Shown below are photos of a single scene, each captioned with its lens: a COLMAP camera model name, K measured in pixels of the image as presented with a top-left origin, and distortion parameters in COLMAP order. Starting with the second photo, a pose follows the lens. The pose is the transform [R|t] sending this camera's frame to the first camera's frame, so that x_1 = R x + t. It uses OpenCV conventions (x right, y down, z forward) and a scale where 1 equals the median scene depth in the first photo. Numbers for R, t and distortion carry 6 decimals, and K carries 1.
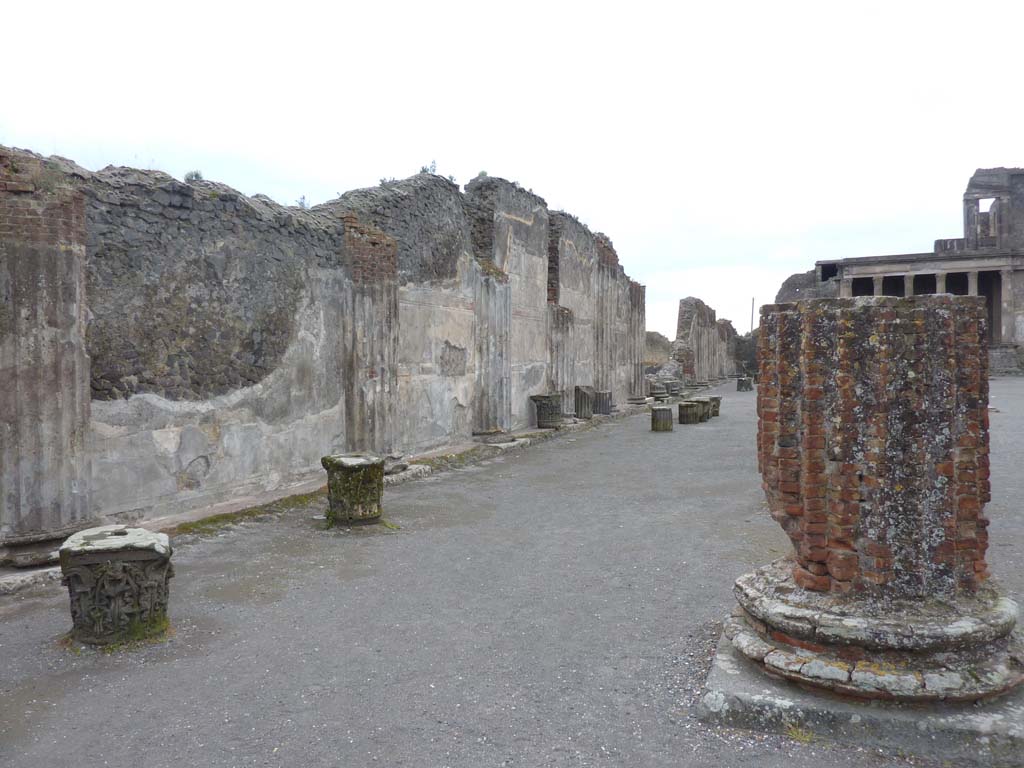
lens RADIAL K [[743.9, 0, 516.5], [0, 743.9, 380.7], [0, 0, 1]] dist [-0.044211, -0.021039]
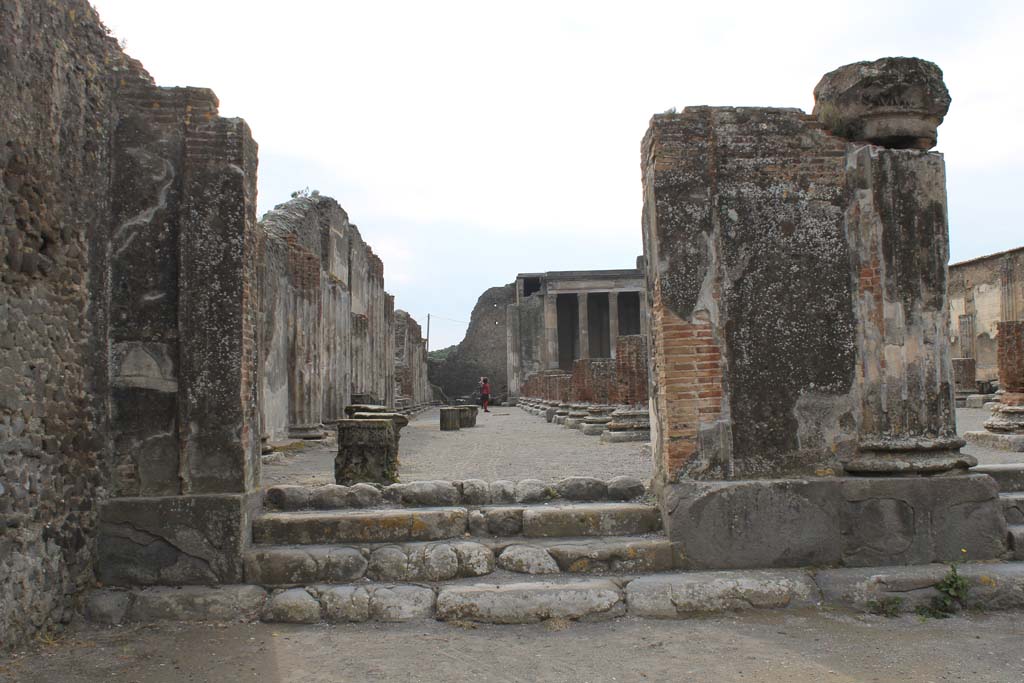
lens RADIAL K [[1081.3, 0, 516.8], [0, 1081.3, 339.9], [0, 0, 1]] dist [-0.075773, 0.000000]
pose [[0.909084, 0.014387, 0.416364, -0.471575], [0.021875, 0.996377, -0.082191, 0.086243], [-0.416037, 0.083826, 0.905476, -0.608931]]
